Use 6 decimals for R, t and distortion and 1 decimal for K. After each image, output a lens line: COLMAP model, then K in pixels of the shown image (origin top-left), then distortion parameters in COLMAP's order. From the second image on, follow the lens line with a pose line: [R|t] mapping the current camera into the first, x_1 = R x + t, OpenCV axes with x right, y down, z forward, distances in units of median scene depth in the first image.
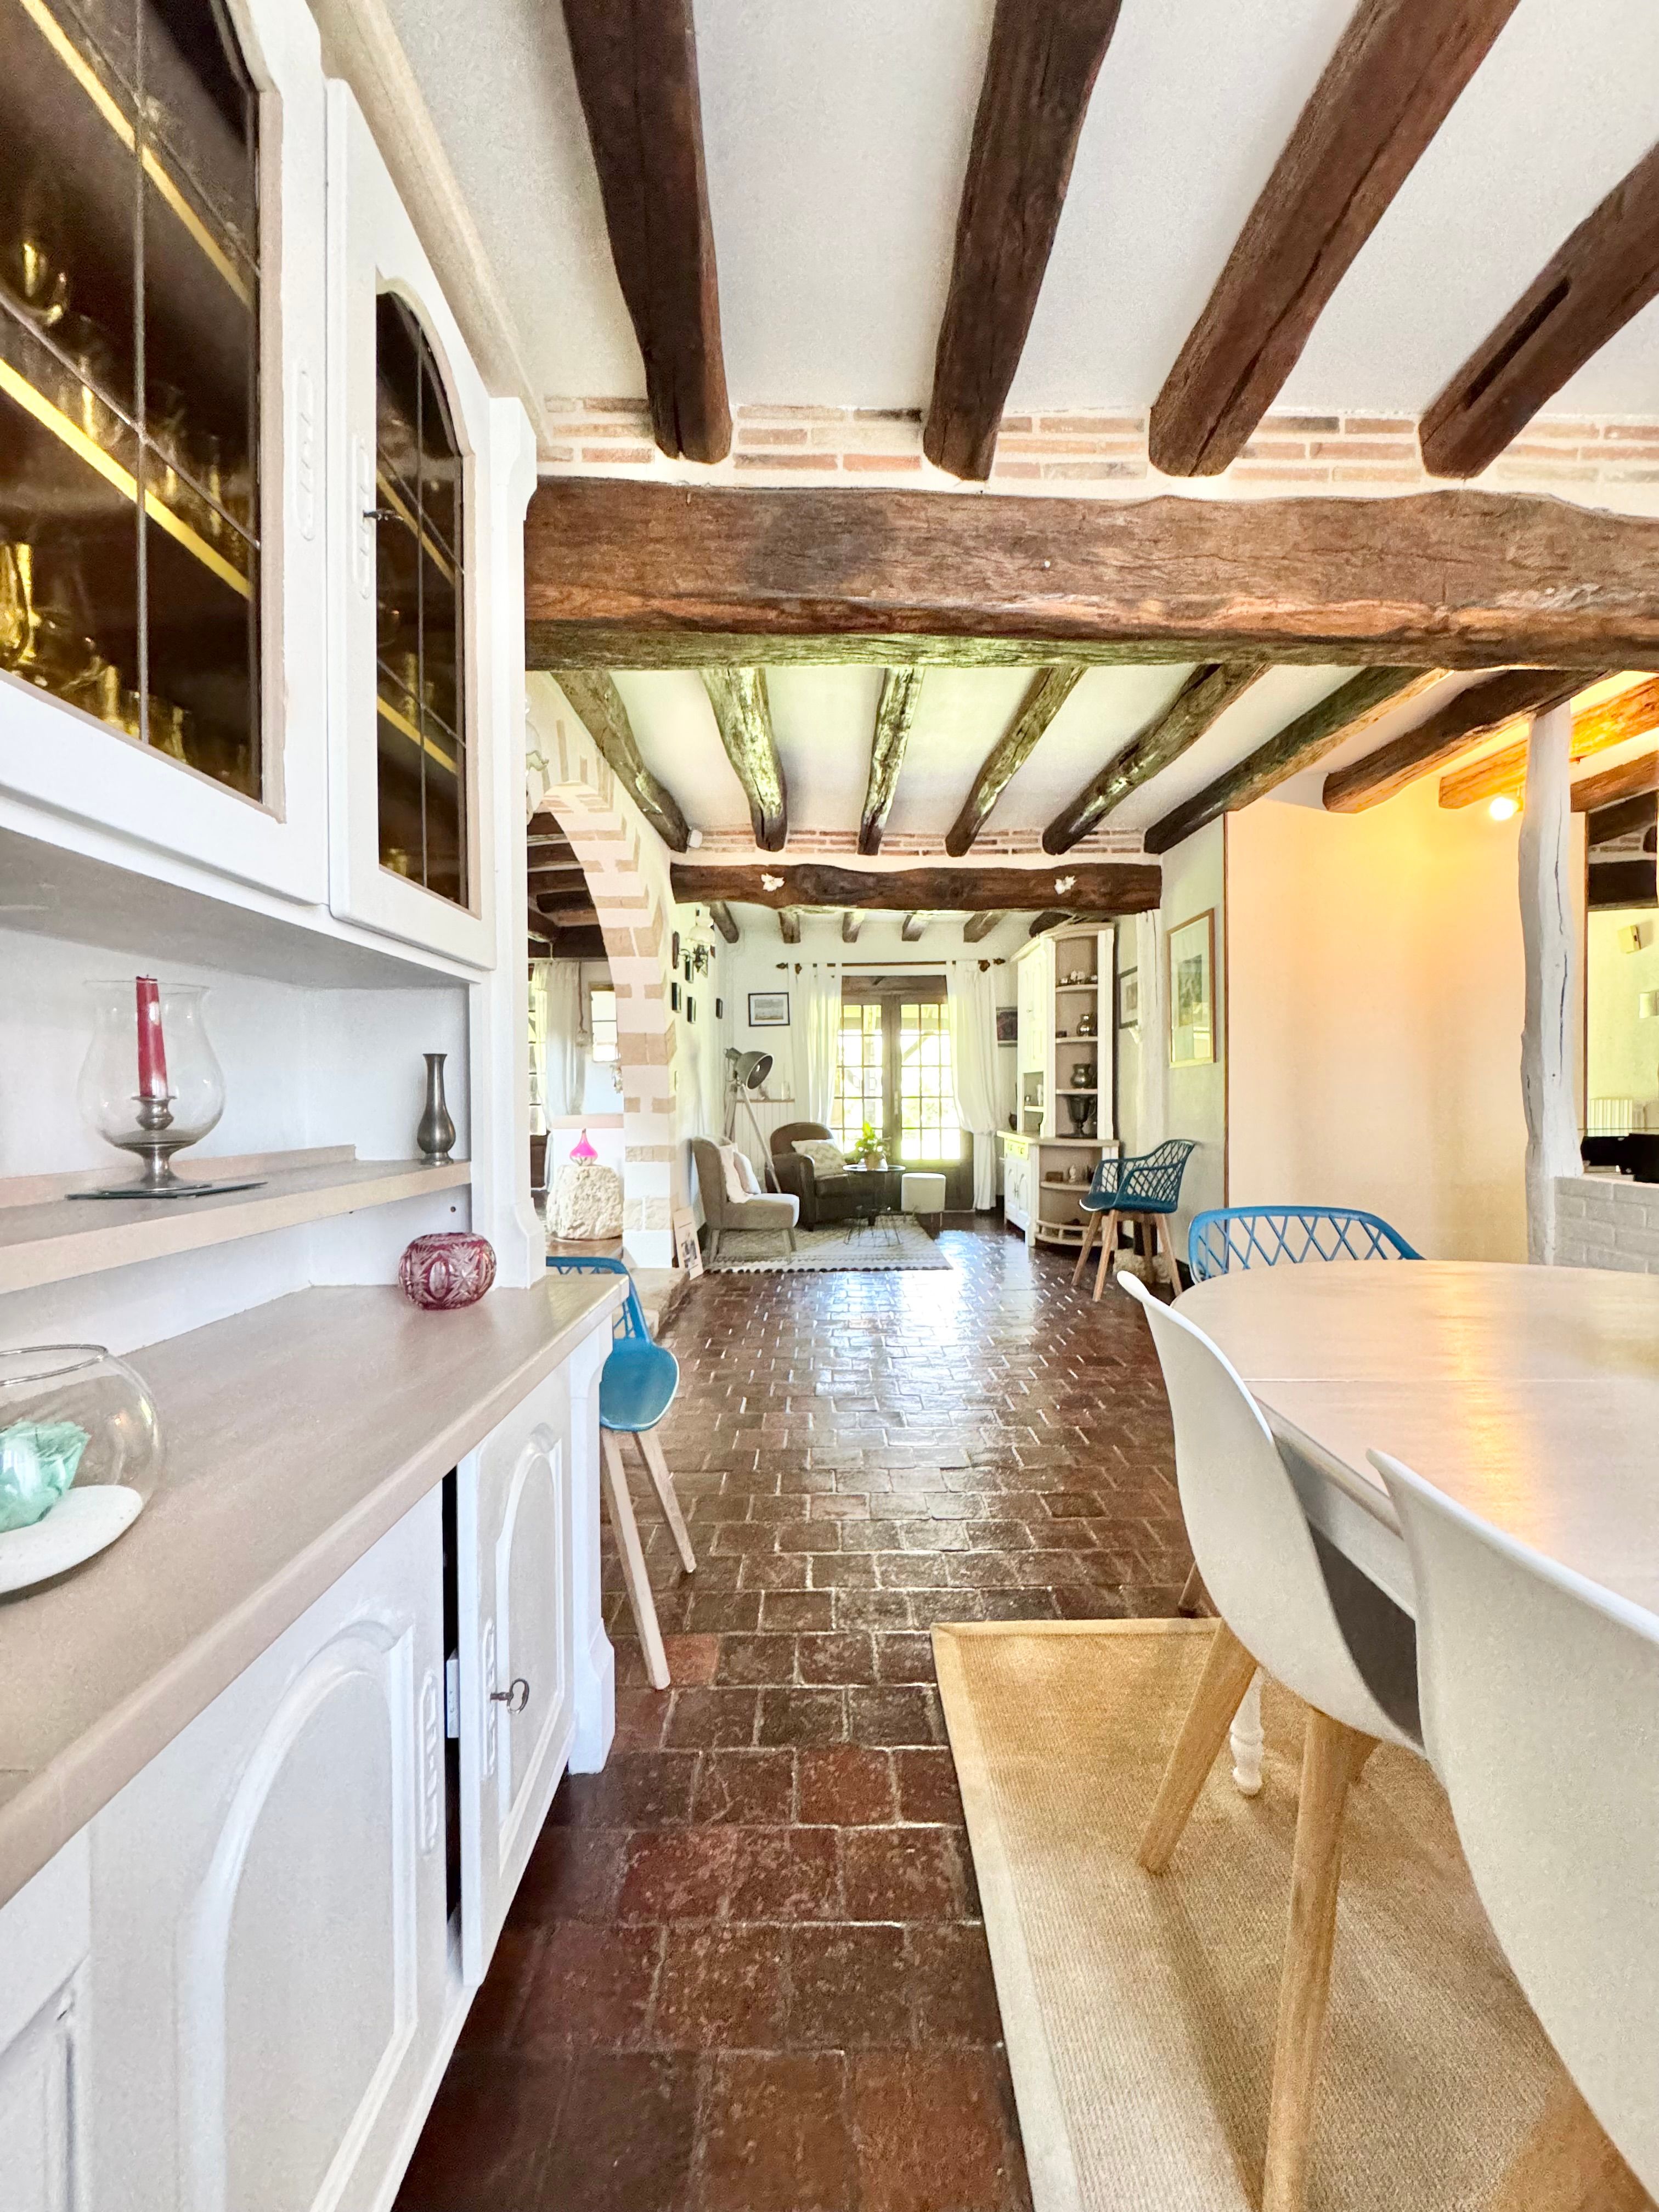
lens RADIAL K [[868.4, 0, 832.3], [0, 868.4, 1104.6], [0, 0, 1]] dist [-0.000031, -0.000019]
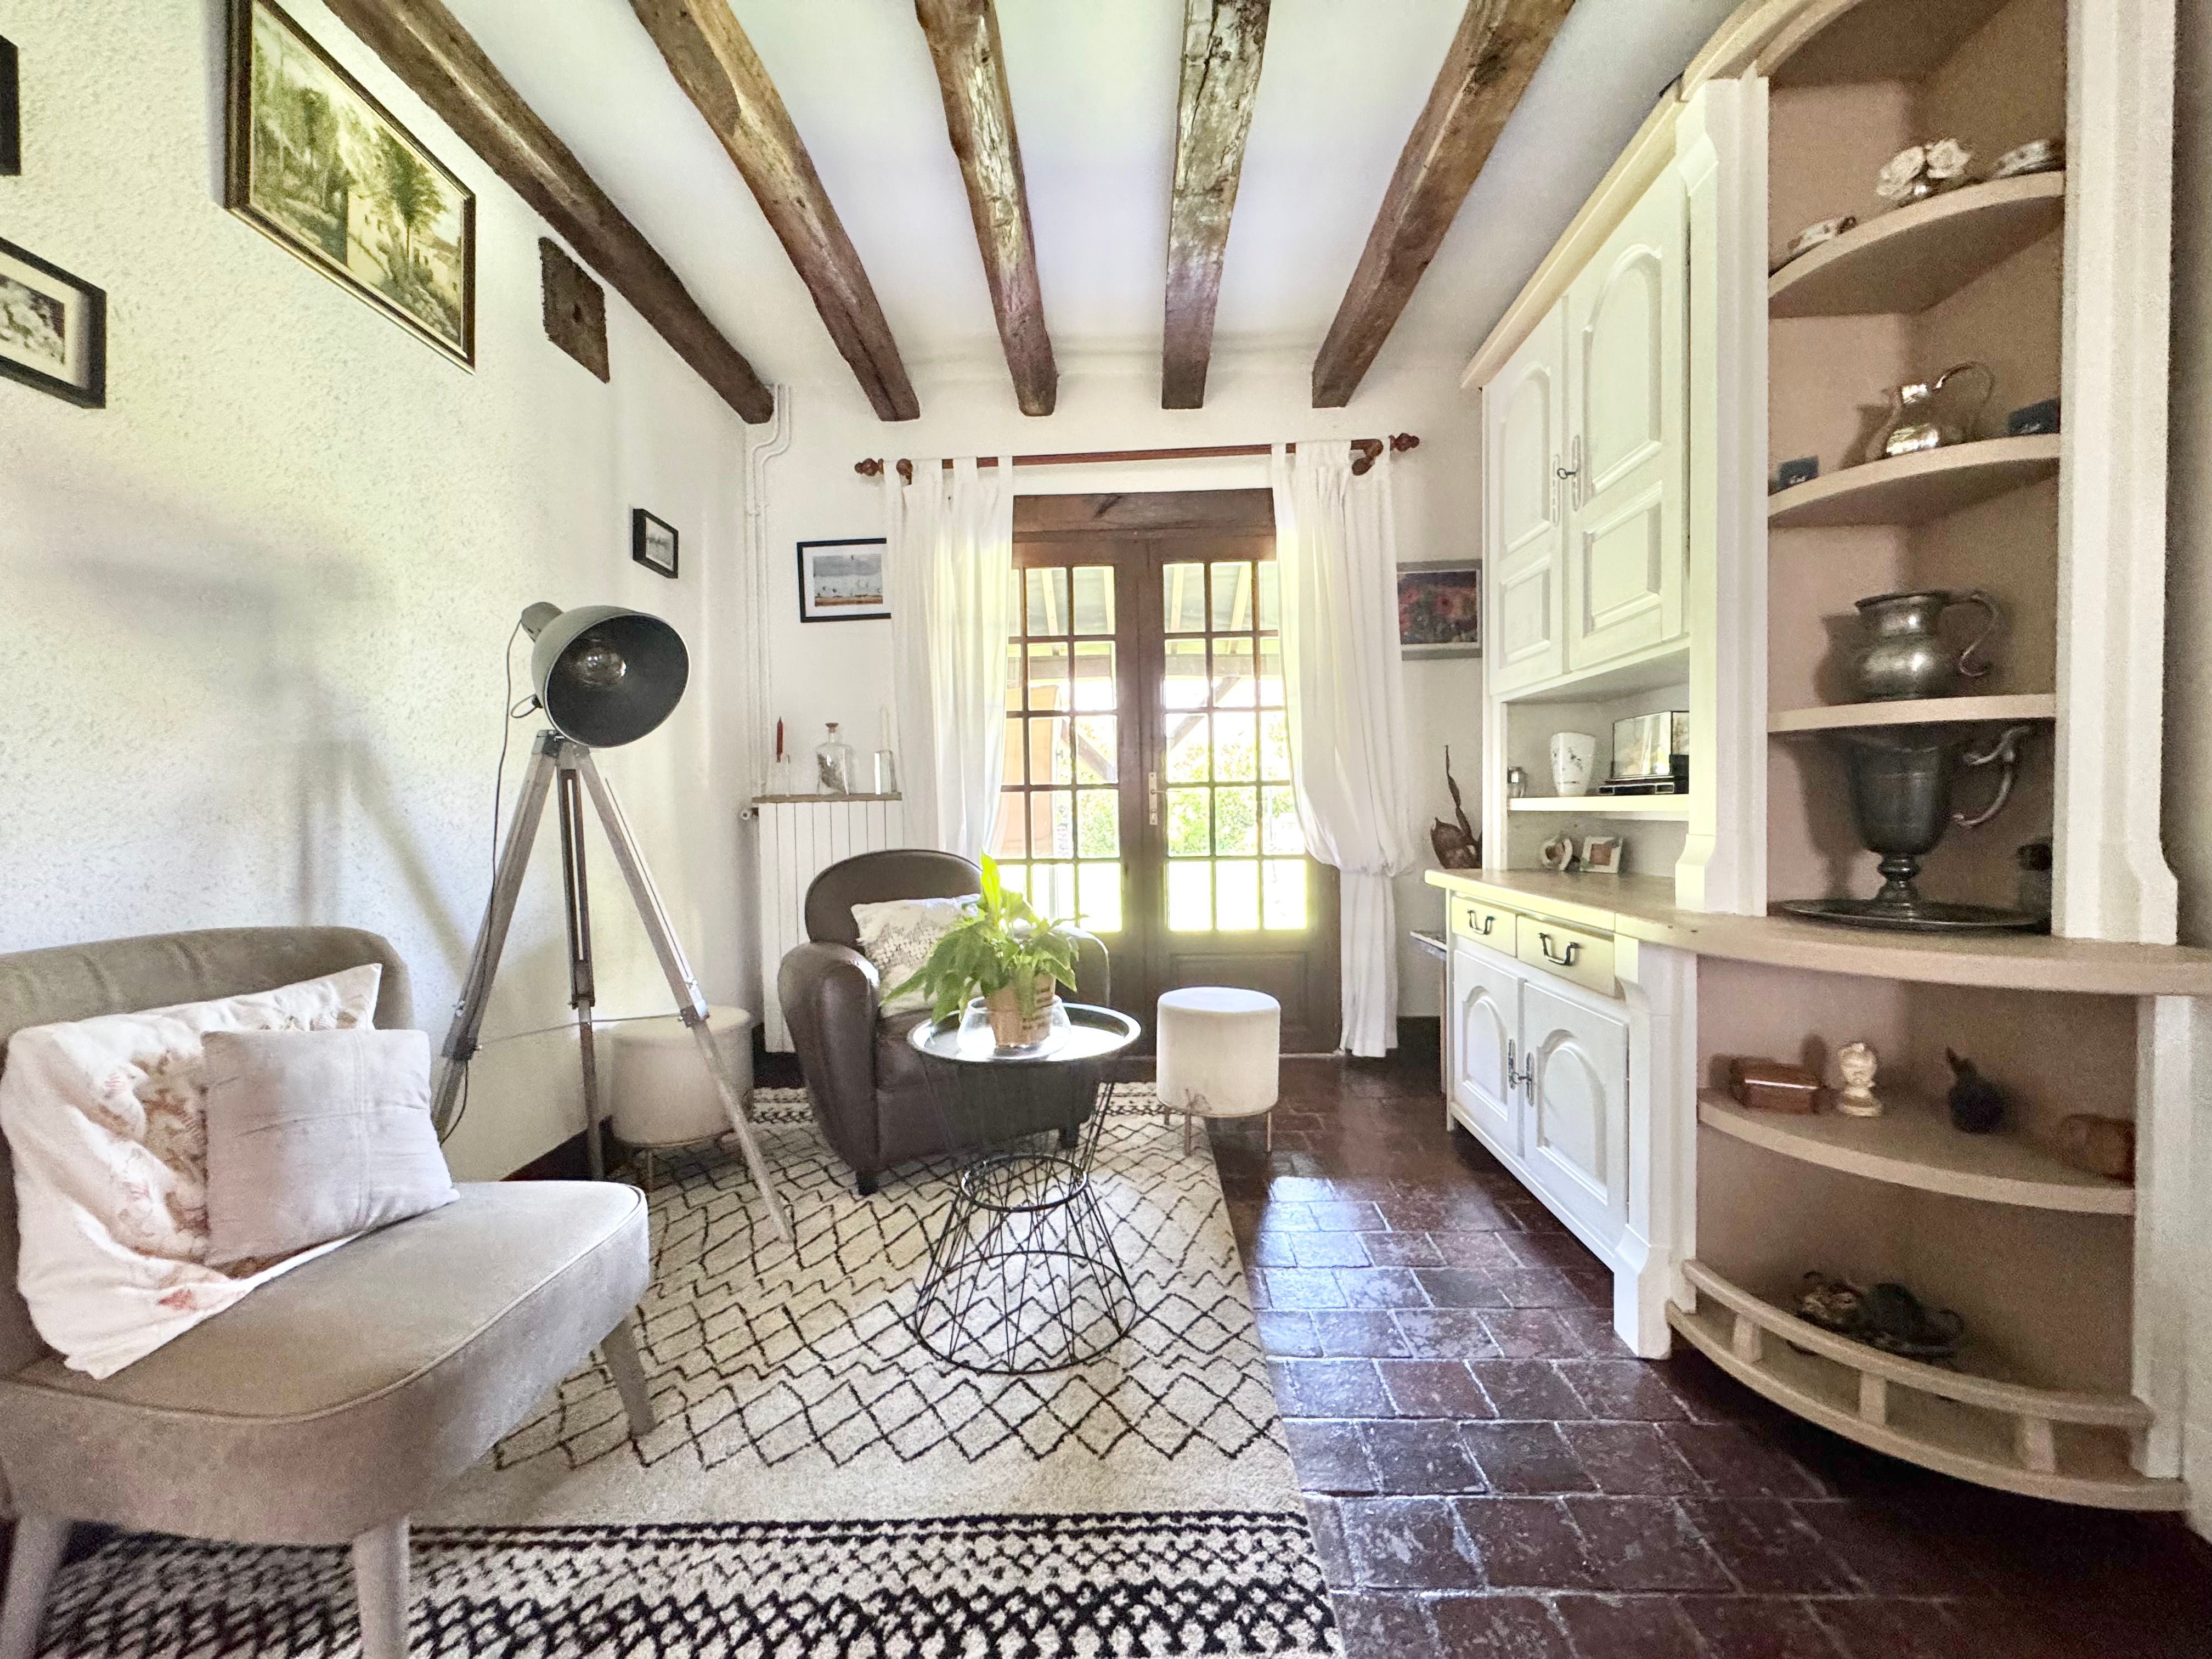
lens RADIAL K [[868.4, 0, 1105.6], [0, 868.4, 826.2], [0, 0, 1]] dist [-0.000031, -0.000019]
pose [[0.999115, -0.011296, -0.040526, 0.068716], [0.011689, 0.999887, 0.009485, 0.006754], [0.040414, -0.009950, 0.999133, 0.592582]]
